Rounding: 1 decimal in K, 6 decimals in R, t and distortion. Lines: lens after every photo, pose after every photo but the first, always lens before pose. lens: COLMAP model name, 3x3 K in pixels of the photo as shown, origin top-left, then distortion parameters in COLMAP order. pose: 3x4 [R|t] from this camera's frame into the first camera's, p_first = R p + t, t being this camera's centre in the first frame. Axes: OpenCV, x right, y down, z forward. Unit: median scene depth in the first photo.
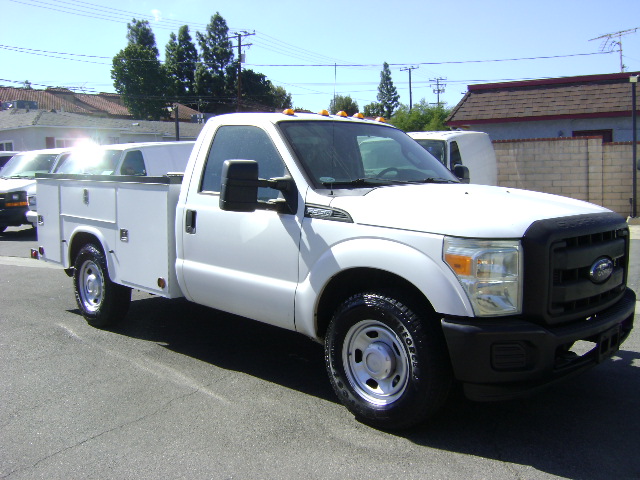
lens RADIAL K [[652.6, 0, 319.7], [0, 652.6, 237.1], [0, 0, 1]] dist [-0.133727, 0.027560]
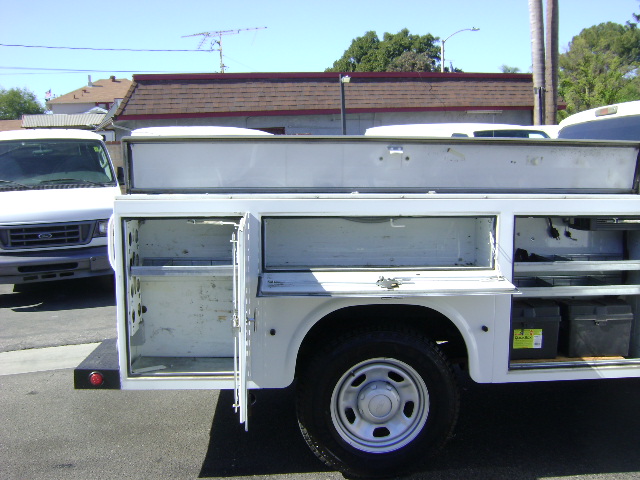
lens RADIAL K [[652.6, 0, 319.7], [0, 652.6, 237.1], [0, 0, 1]] dist [-0.133727, 0.027560]
pose [[0.662232, -0.091977, 0.743632, -0.353898], [0.092317, 0.994892, 0.040842, -0.039069], [-0.743590, 0.041603, 0.667340, 0.323783]]
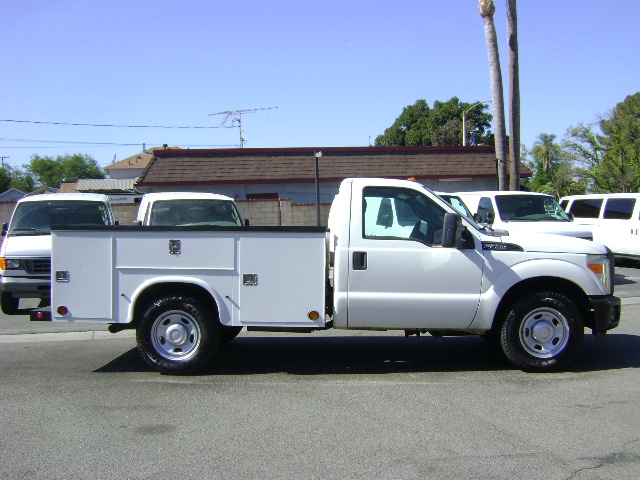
lens RADIAL K [[652.6, 0, 319.7], [0, 652.6, 237.1], [0, 0, 1]] dist [-0.133727, 0.027560]
pose [[0.729091, -0.011617, 0.684318, -0.412787], [0.076695, 0.994945, -0.064823, 0.002511], [-0.680106, 0.099745, 0.726297, 0.045994]]
